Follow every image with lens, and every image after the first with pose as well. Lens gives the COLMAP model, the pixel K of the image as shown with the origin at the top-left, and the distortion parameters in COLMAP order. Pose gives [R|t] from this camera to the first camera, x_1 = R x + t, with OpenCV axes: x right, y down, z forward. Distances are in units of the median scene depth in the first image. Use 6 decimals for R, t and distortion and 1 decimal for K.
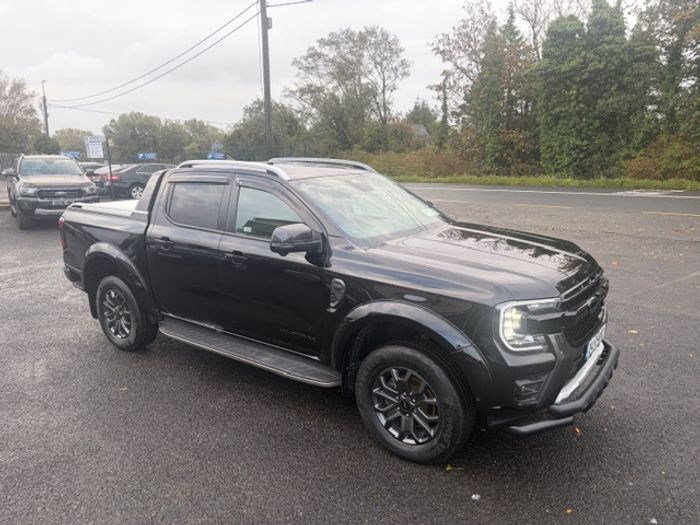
lens RADIAL K [[531.7, 0, 350.0], [0, 531.7, 263.4], [0, 0, 1]] dist [0.056899, -0.071342]
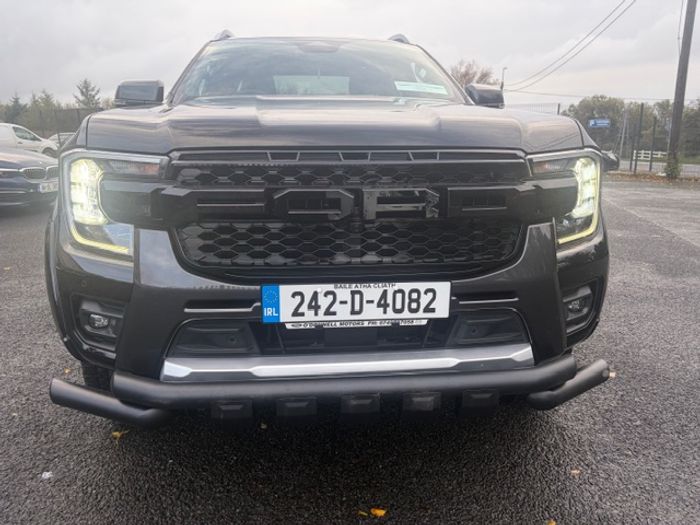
lens RADIAL K [[531.7, 0, 355.0], [0, 531.7, 269.1], [0, 0, 1]] dist [0.056899, -0.071342]
pose [[0.666651, 0.176439, -0.724186, 0.657794], [-0.163018, 0.982571, 0.089325, 0.071735], [0.727324, 0.058507, 0.683795, 0.622646]]
